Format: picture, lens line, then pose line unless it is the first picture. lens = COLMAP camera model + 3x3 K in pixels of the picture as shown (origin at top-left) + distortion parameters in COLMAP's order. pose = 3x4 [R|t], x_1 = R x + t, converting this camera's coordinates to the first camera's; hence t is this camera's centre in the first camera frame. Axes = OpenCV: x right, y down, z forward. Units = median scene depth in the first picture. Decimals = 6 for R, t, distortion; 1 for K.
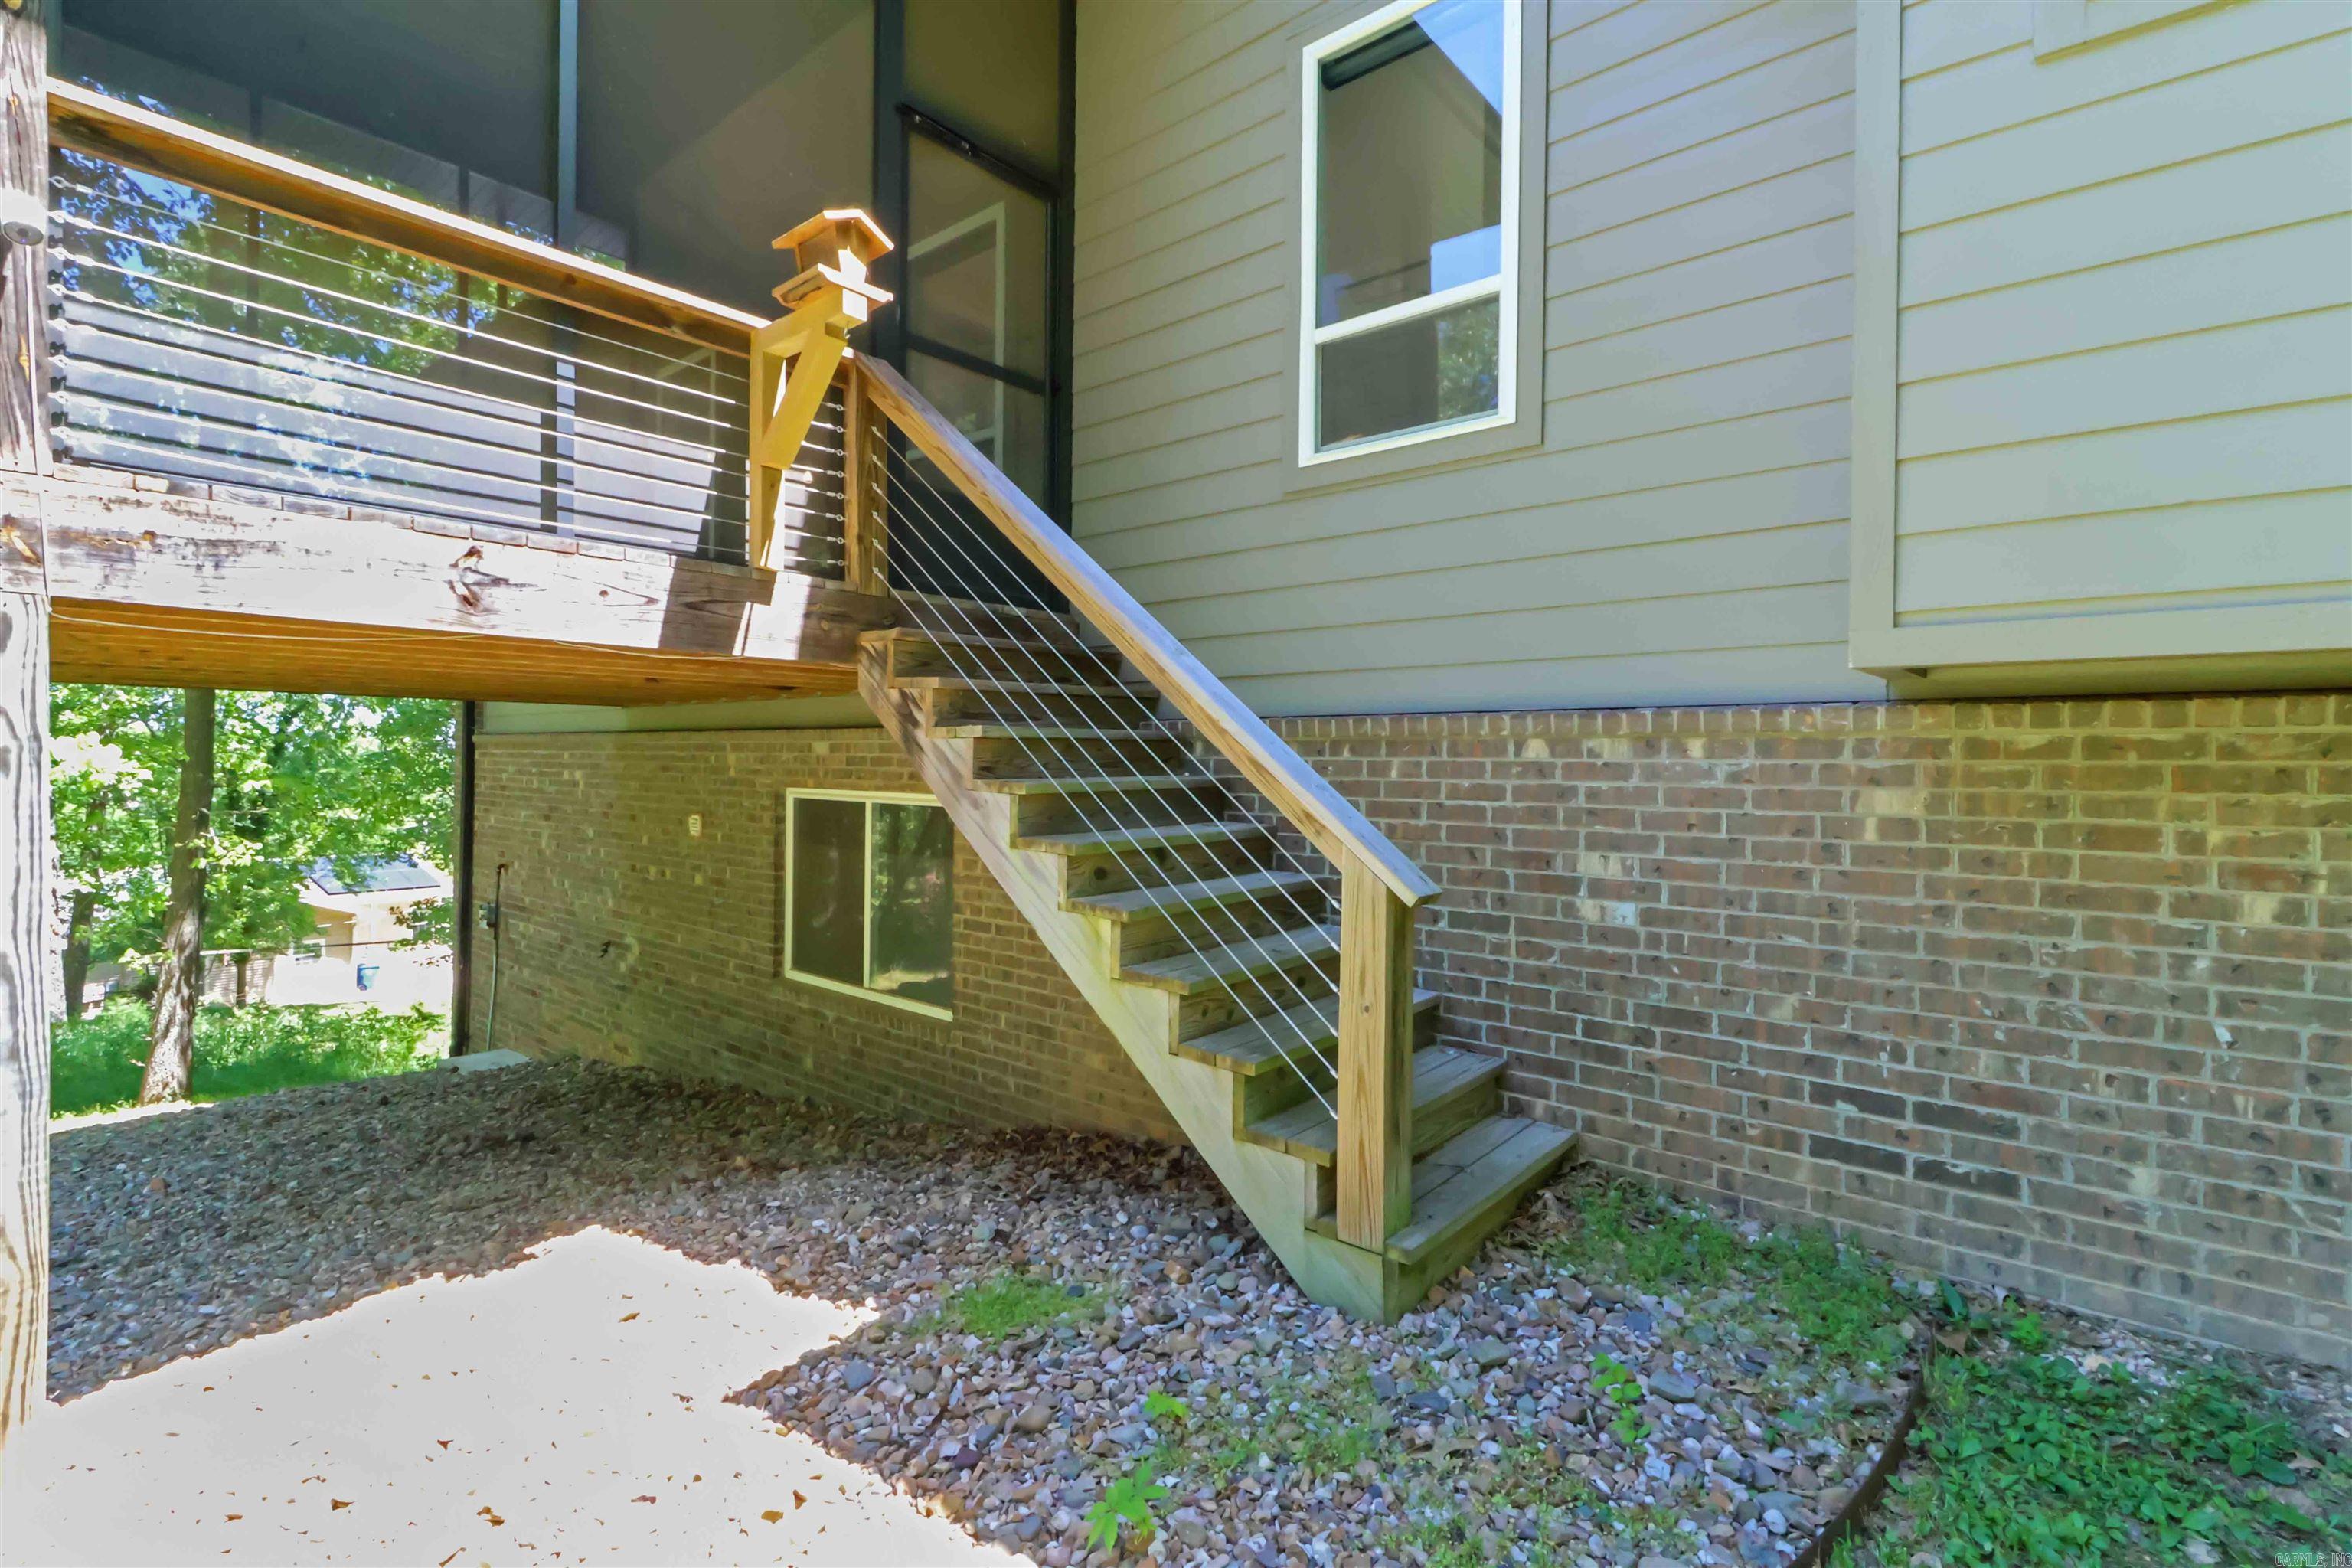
lens RADIAL K [[1069.0, 0, 1186.7], [0, 1069.0, 773.1], [0, 0, 1]] dist [0.020937, -0.011011]
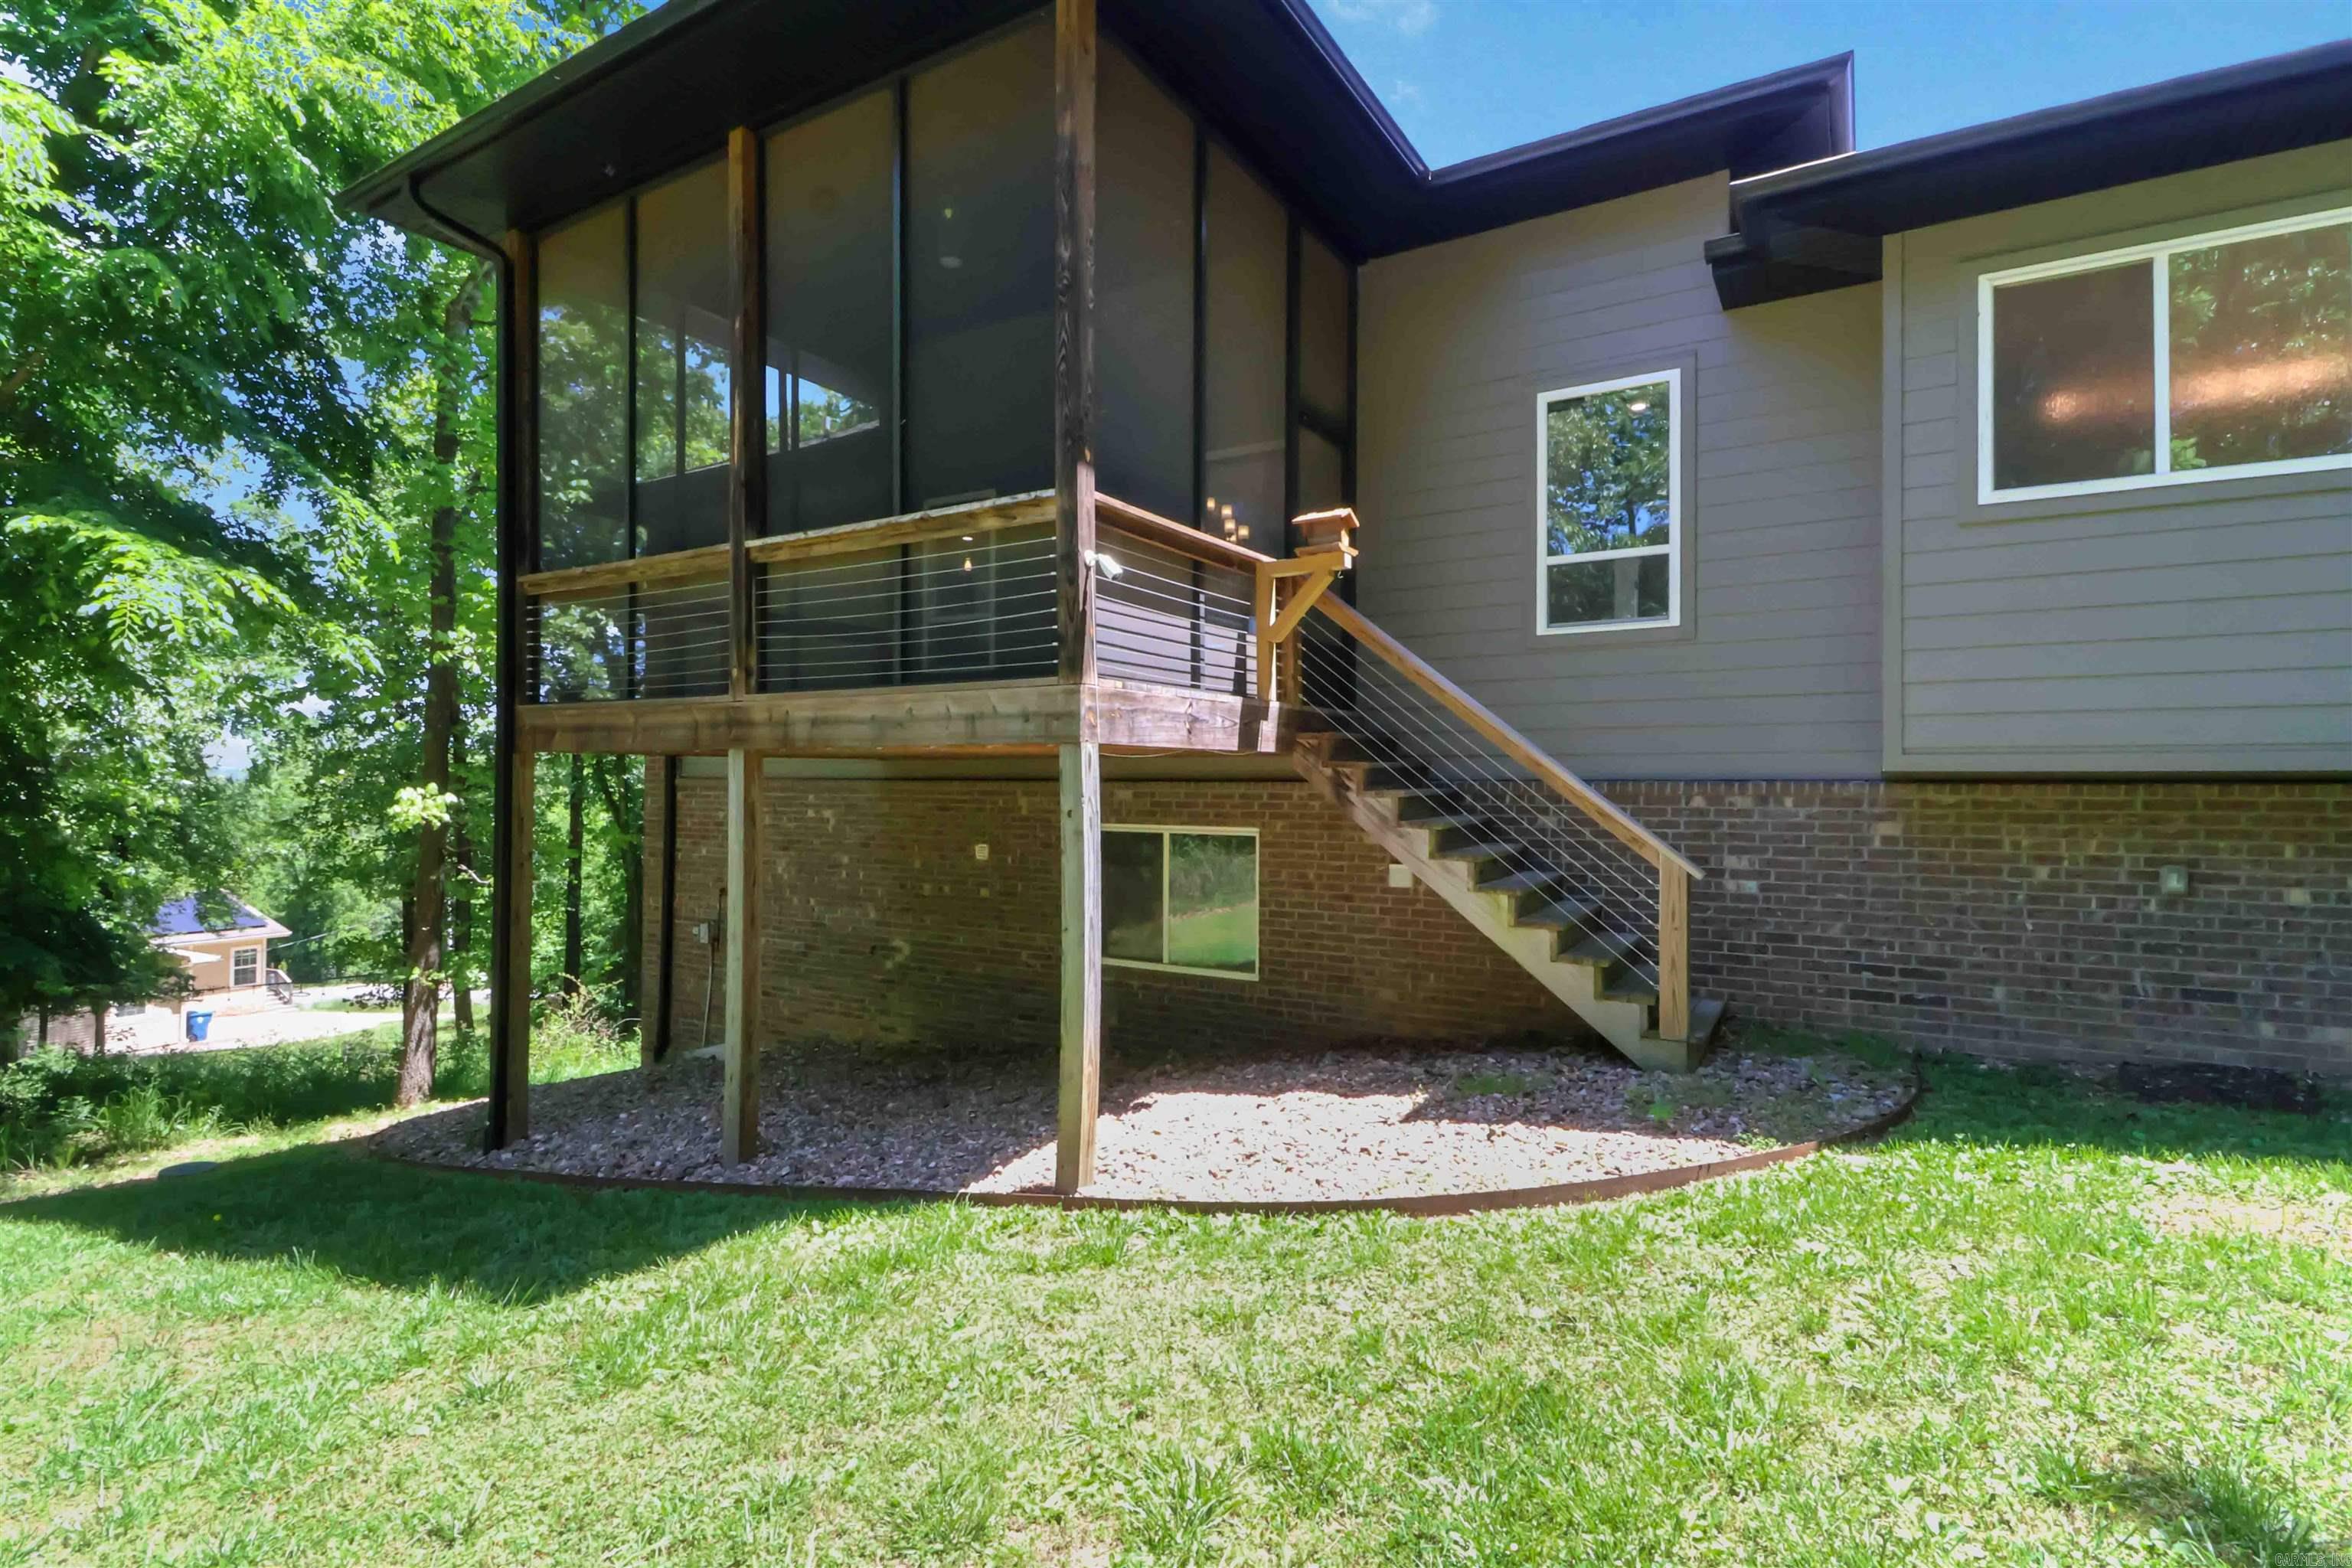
lens RADIAL K [[1118.5, 0, 1176.0], [0, 1118.5, 784.0], [0, 0, 1]] dist [0.016248, -0.000615]
pose [[0.988751, -0.010125, 0.149226, -0.905712], [0.010753, 0.999936, -0.003404, -0.058145], [-0.149182, 0.004971, 0.988797, -0.842835]]
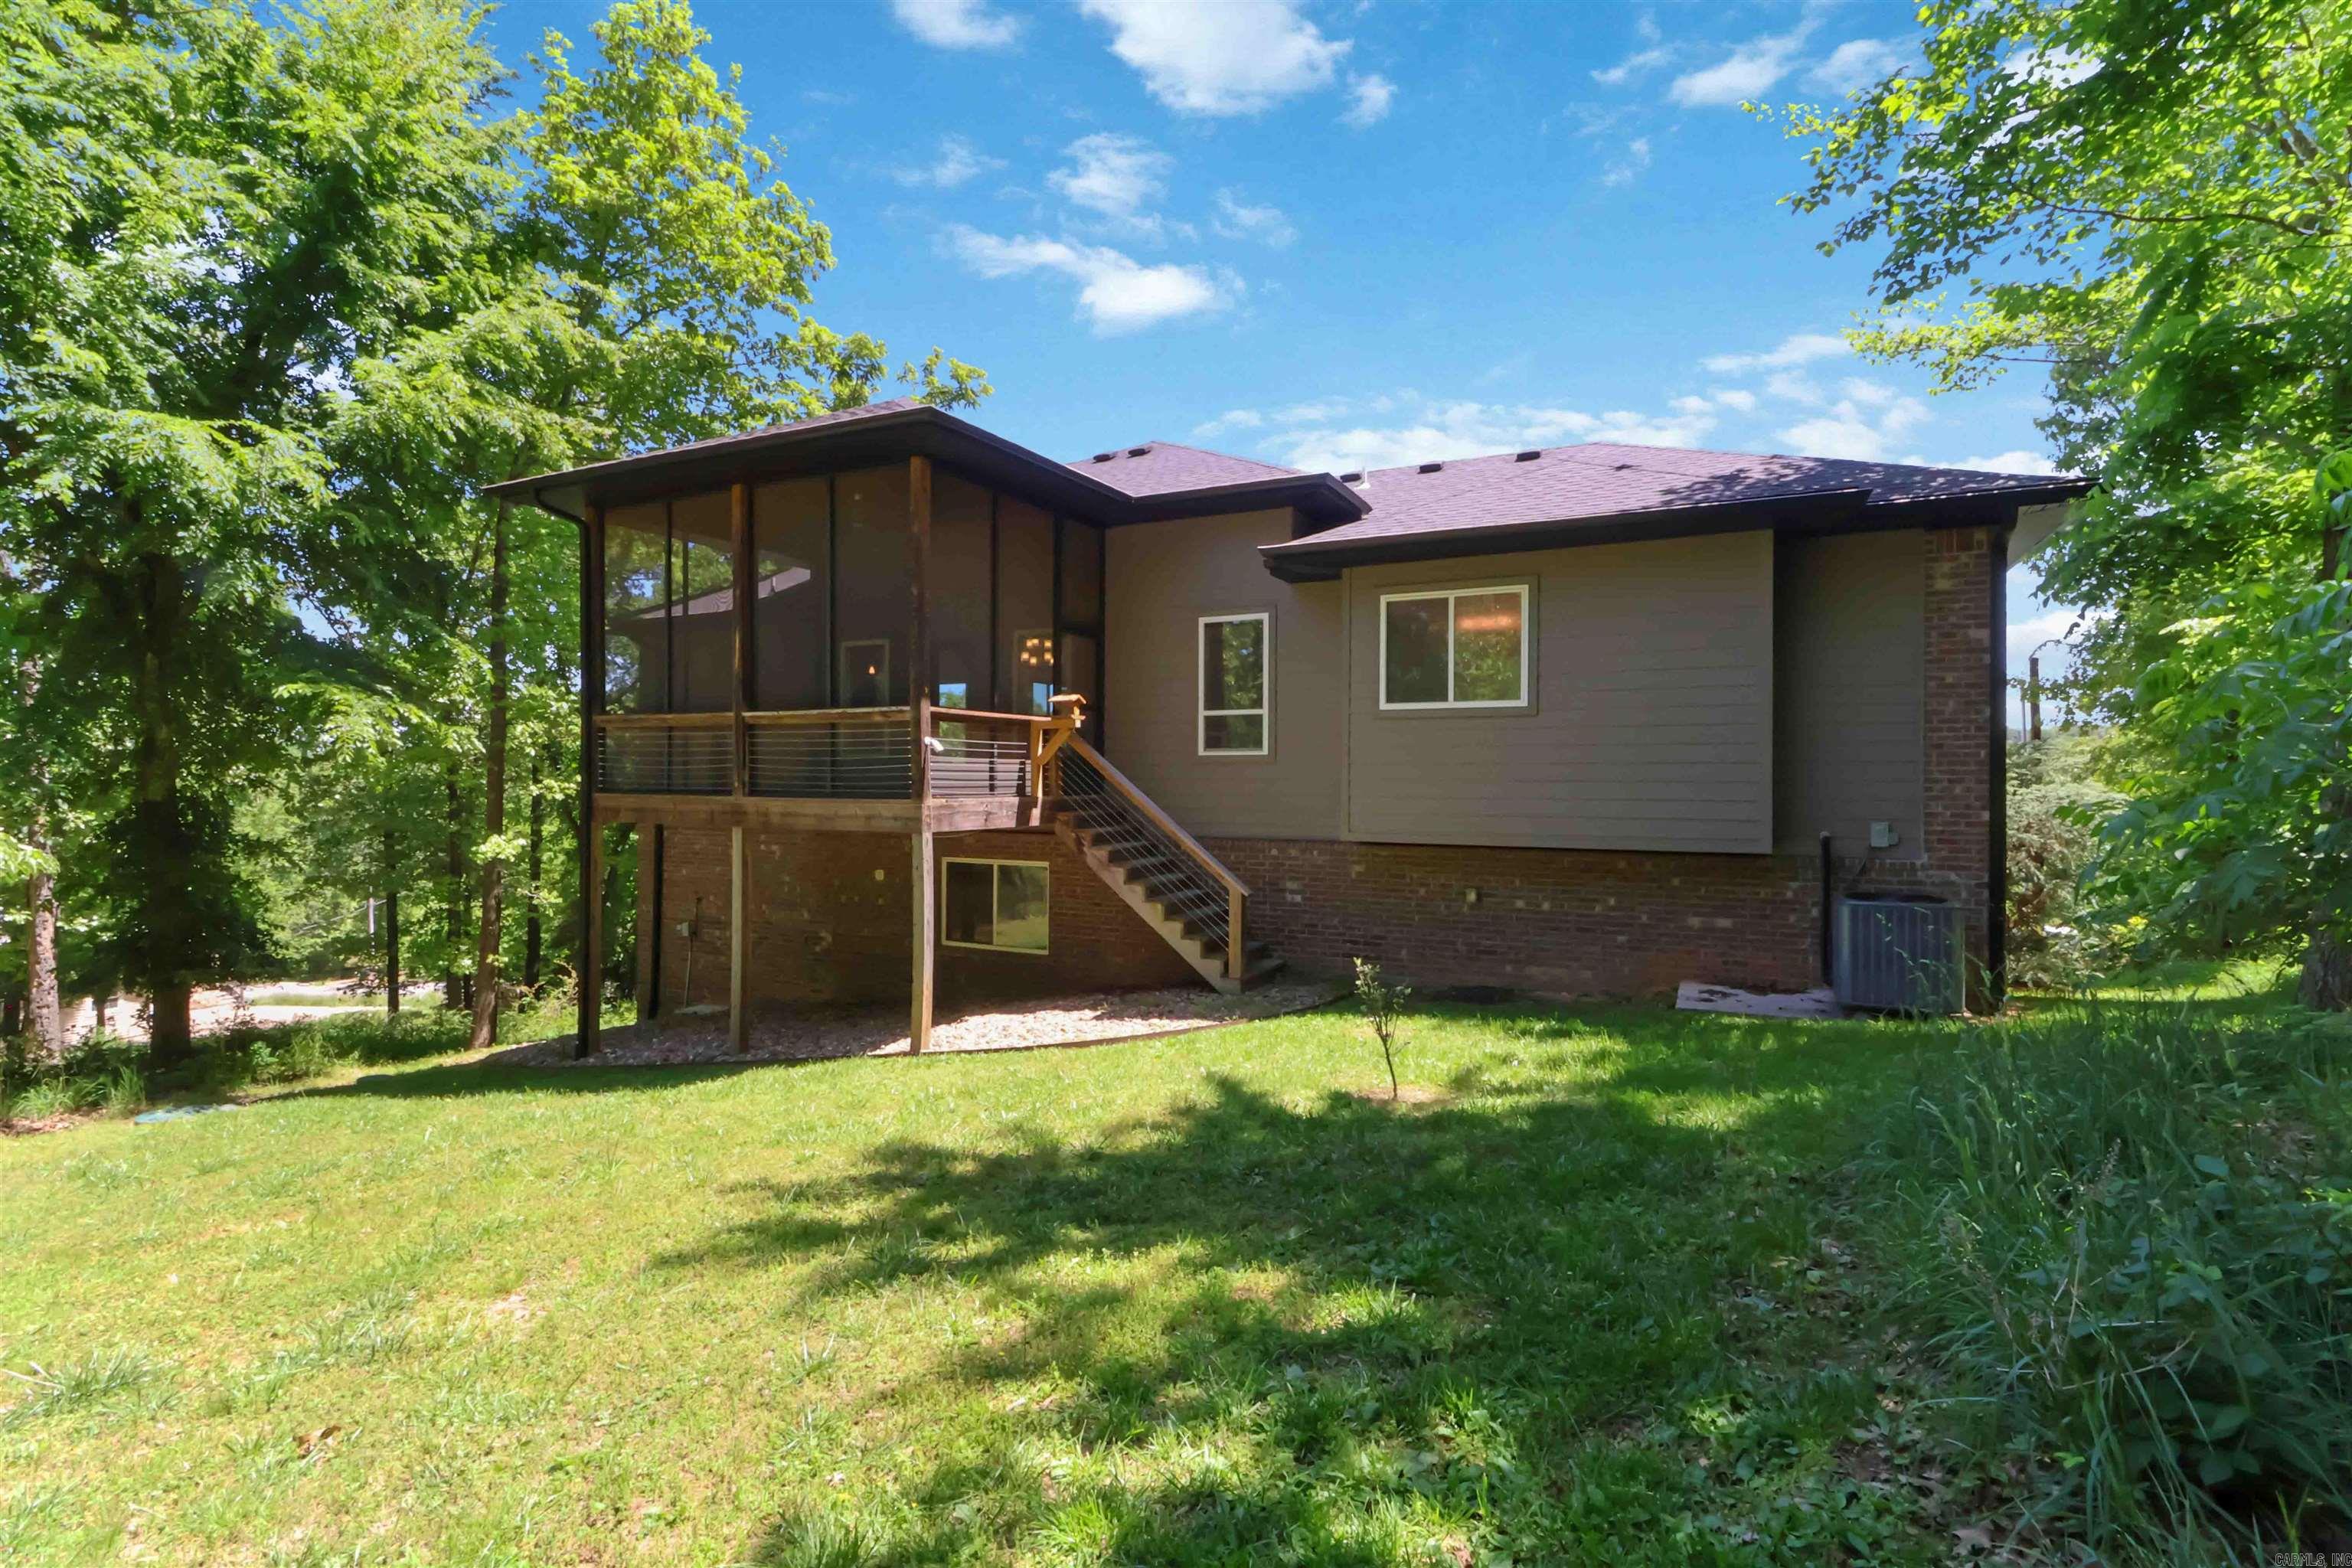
lens RADIAL K [[1118.5, 0, 1176.0], [0, 1118.5, 784.0], [0, 0, 1]] dist [0.016248, -0.000615]
pose [[0.975378, -0.009411, 0.220340, -0.800201], [0.008704, 0.999953, 0.004182, -0.267323], [-0.220370, -0.002162, 0.975414, -2.523809]]
